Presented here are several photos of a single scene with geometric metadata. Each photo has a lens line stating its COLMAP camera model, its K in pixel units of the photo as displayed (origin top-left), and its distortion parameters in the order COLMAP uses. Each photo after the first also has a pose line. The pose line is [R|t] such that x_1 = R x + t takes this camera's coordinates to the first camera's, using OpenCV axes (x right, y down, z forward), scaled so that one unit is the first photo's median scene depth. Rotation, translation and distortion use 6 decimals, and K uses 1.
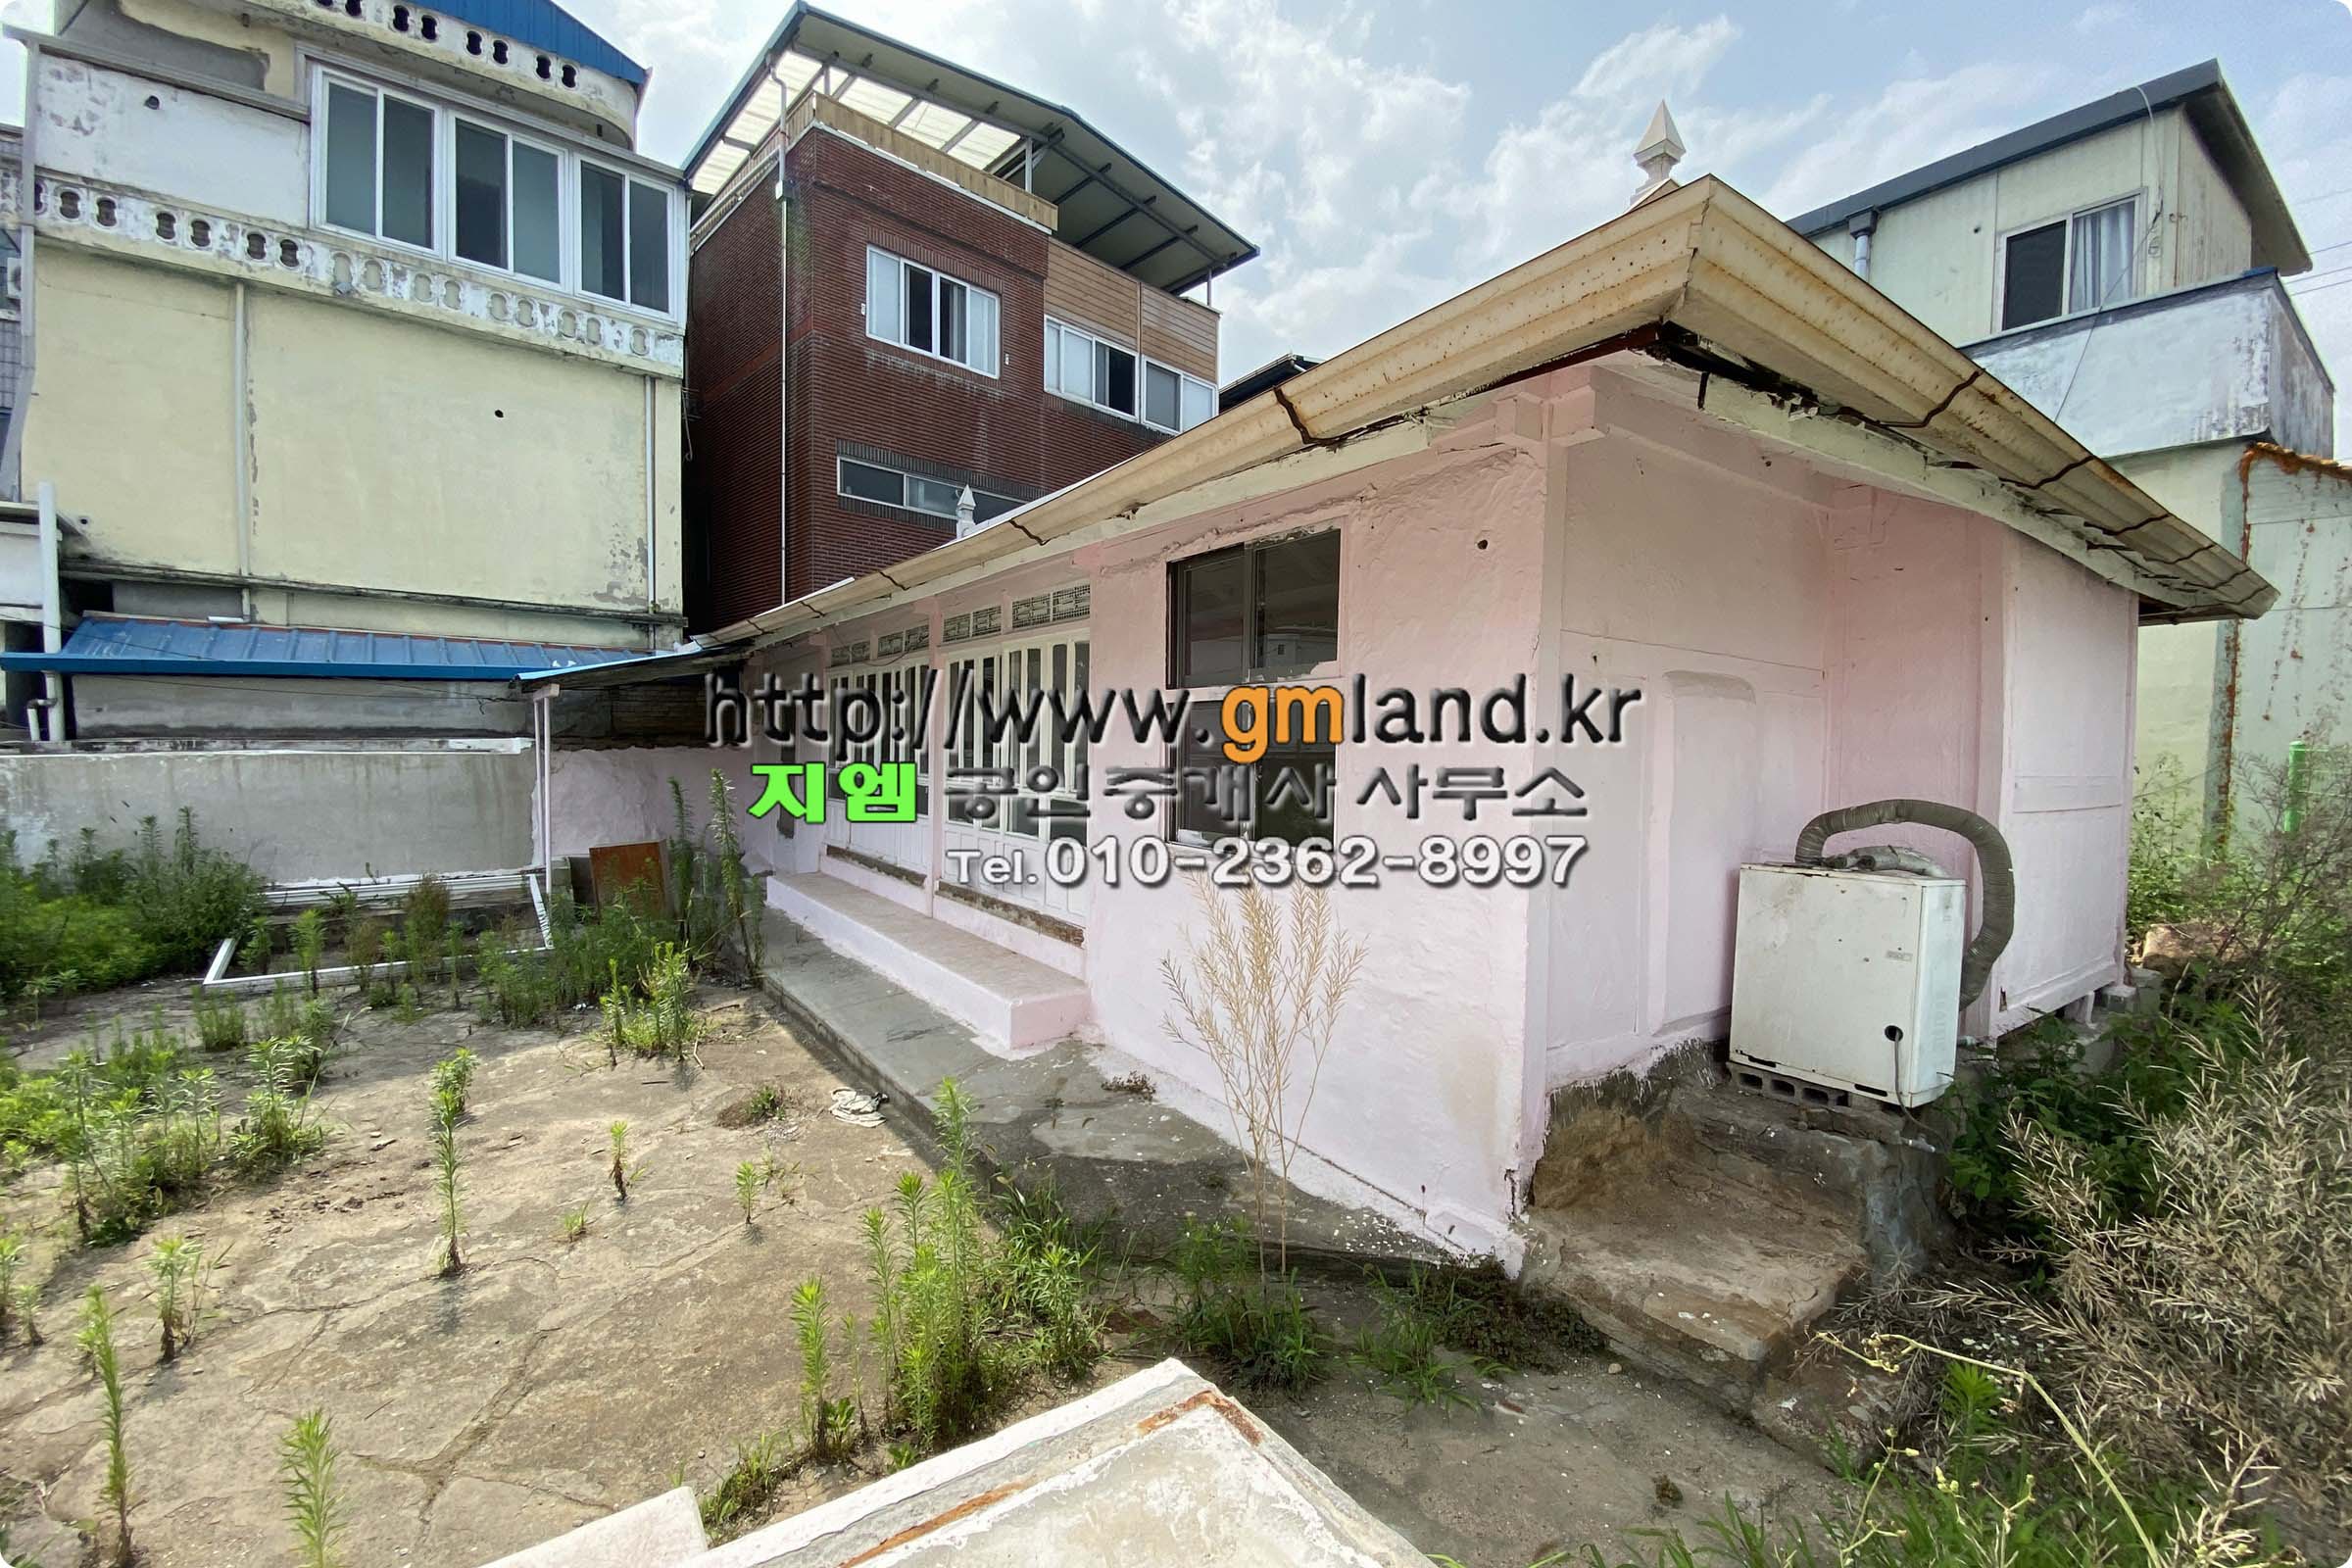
lens RADIAL K [[975.8, 0, 1169.1], [0, 975.8, 815.0], [0, 0, 1]] dist [0.017370, -0.019630]
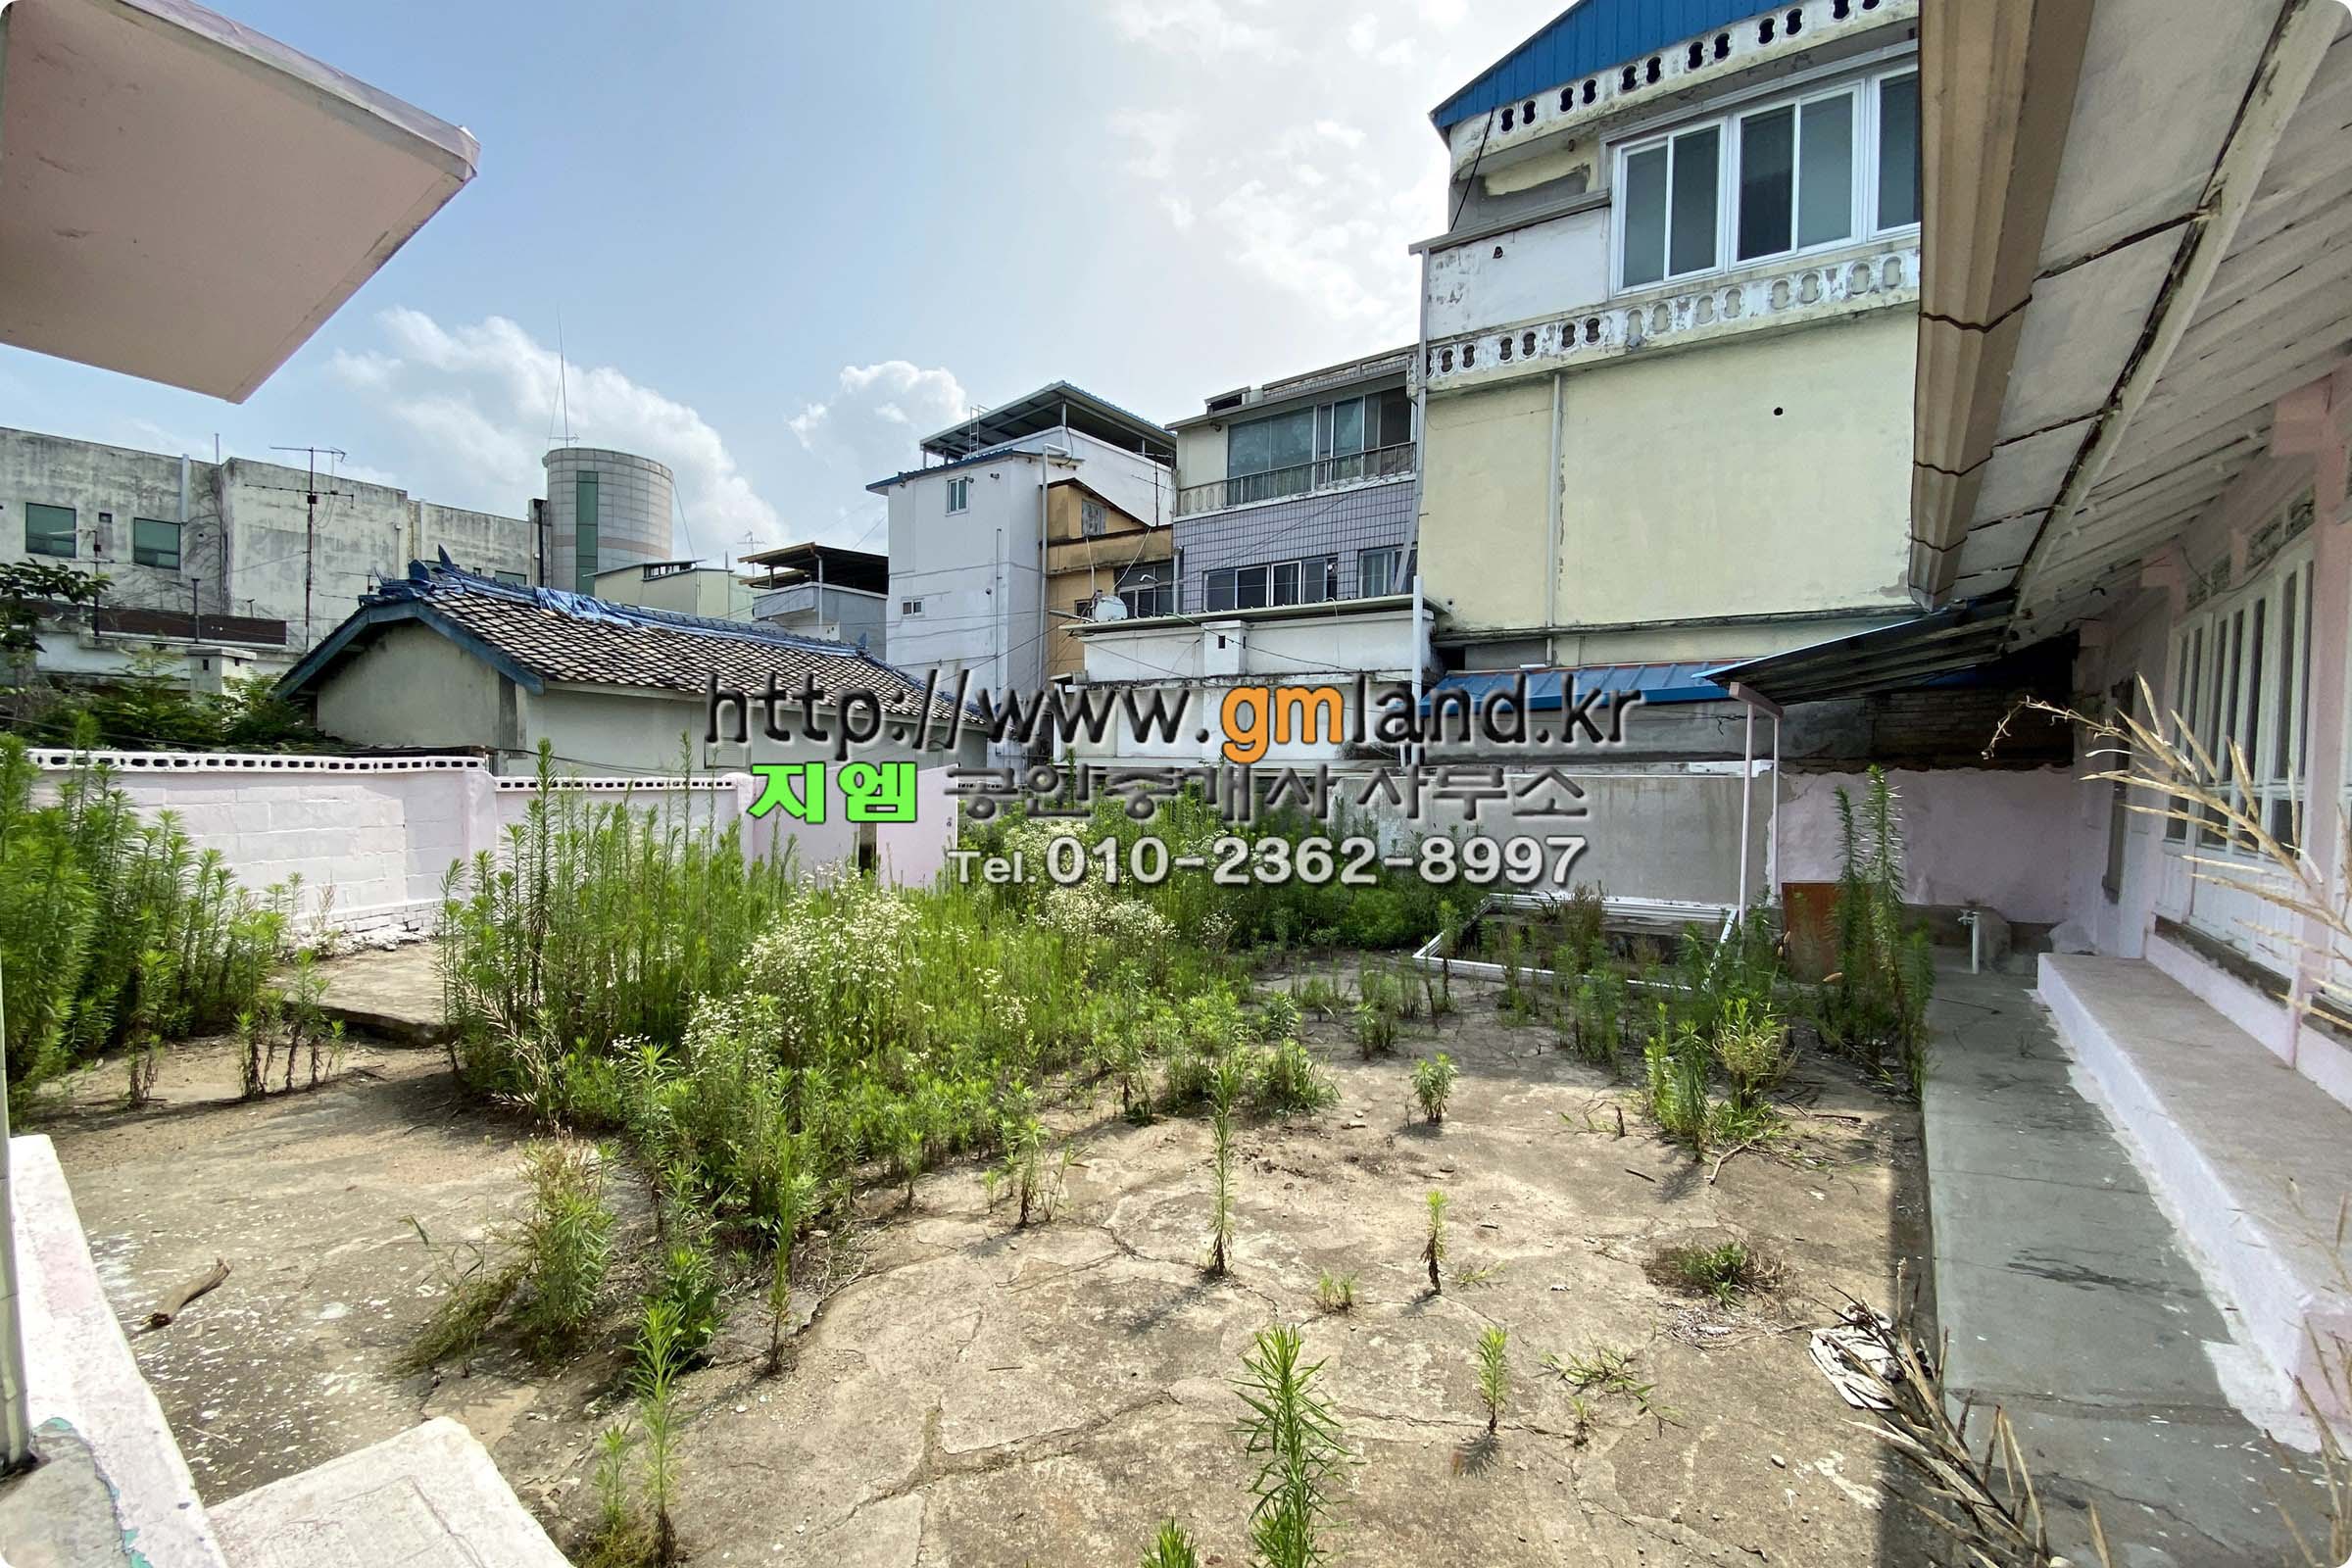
lens RADIAL K [[975.8, 0, 1169.1], [0, 975.8, 815.0], [0, 0, 1]] dist [0.017370, -0.019630]
pose [[0.297293, 0.020937, -0.954557, 0.041525], [-0.082479, 0.996585, -0.003829, 0.024501], [0.951217, 0.079870, 0.298005, 0.281636]]
